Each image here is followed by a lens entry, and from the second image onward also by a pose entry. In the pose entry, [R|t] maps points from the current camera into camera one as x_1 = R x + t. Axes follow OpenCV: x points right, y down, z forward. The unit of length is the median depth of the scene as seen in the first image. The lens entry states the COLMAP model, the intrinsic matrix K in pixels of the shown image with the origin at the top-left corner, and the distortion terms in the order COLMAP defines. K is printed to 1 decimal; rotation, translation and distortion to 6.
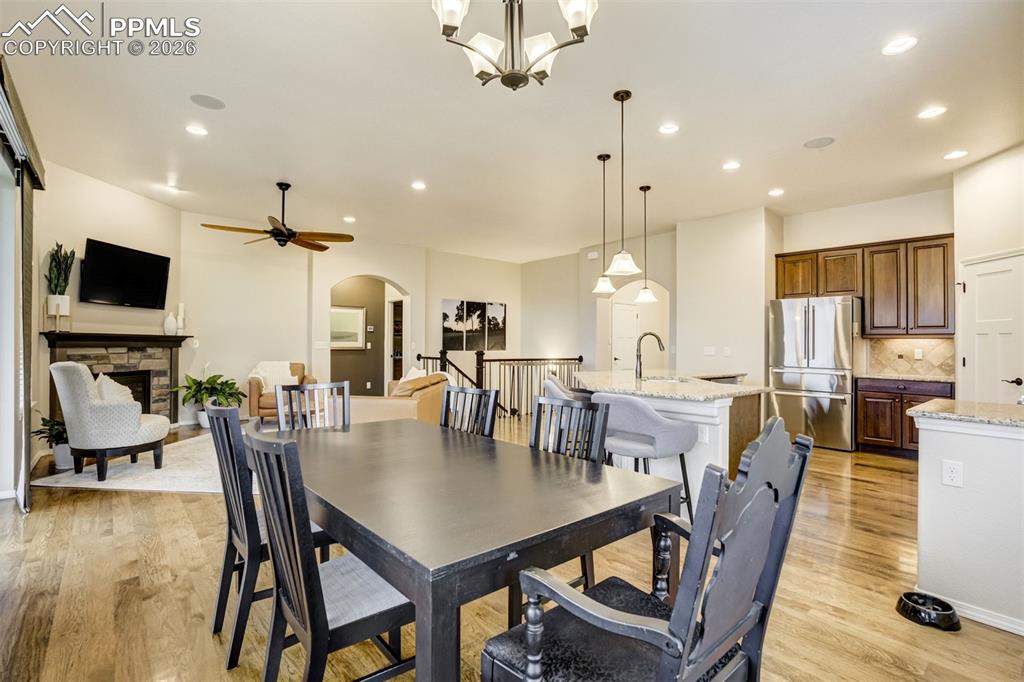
lens RADIAL K [[477.1, 0, 527.3], [0, 477.1, 339.5], [0, 0, 1]] dist [-0.049758, 0.017092]
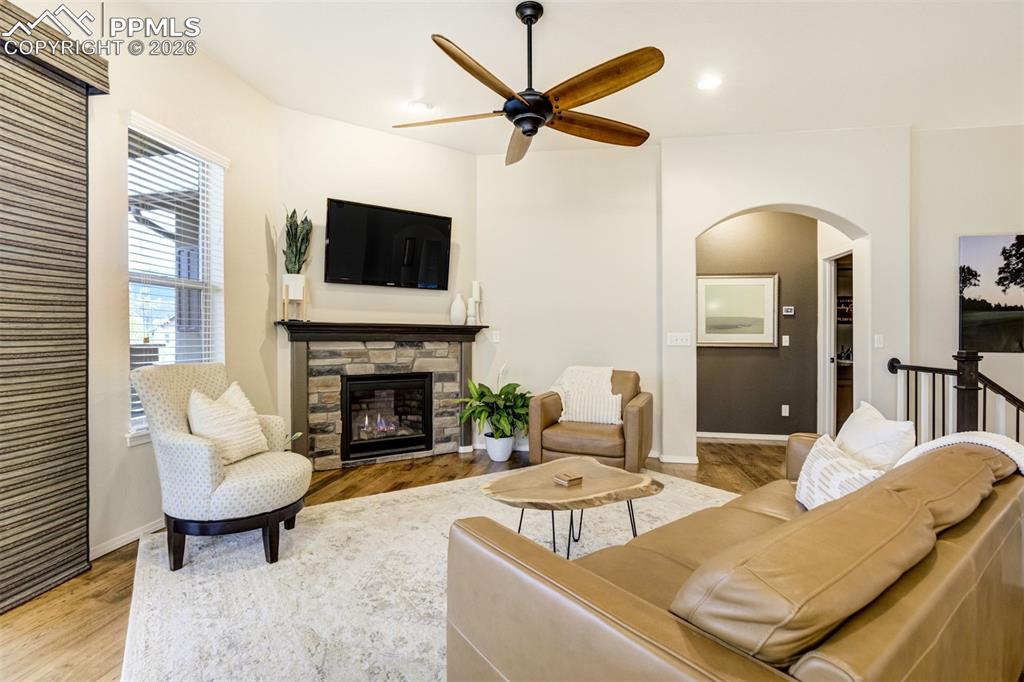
lens RADIAL K [[469.1, 0, 500.1], [0, 469.1, 331.8], [0, 0, 1]] dist [-0.051934, 0.014751]
pose [[0.584610, -0.010259, -0.811250, -0.129565], [0.006078, 0.999947, -0.008265, 0.007649], [0.811292, -0.000099, 0.584641, 0.603984]]
